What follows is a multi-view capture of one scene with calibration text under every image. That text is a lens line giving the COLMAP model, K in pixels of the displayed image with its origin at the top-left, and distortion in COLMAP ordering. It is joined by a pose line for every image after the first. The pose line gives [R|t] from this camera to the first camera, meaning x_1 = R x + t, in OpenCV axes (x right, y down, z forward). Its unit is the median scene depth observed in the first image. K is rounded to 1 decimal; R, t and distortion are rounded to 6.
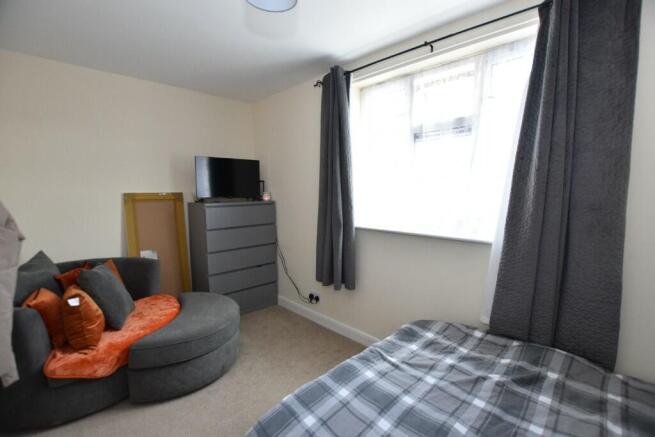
lens RADIAL K [[295.7, 0, 328.1], [0, 295.7, 217.1], [0, 0, 1]] dist [-0.001959, -0.000582]
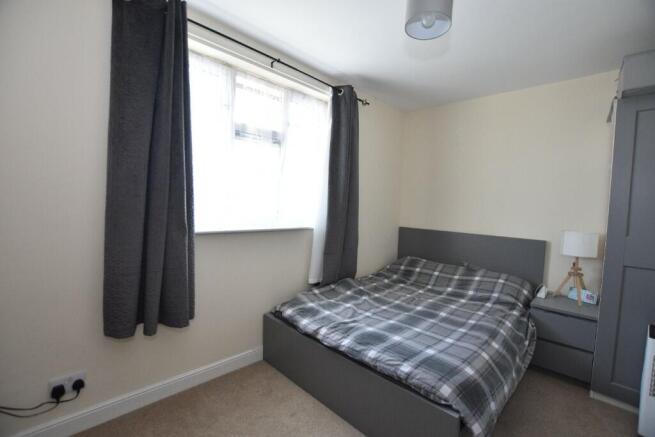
lens RADIAL K [[295.7, 0, 327.9], [0, 295.7, 219.7], [0, 0, 1]] dist [-0.001959, -0.000582]
pose [[-0.009270, -0.051087, 0.998651, -0.784287], [0.056055, 0.997097, 0.051528, -0.021638], [-0.998385, 0.056457, -0.006380, 0.798802]]
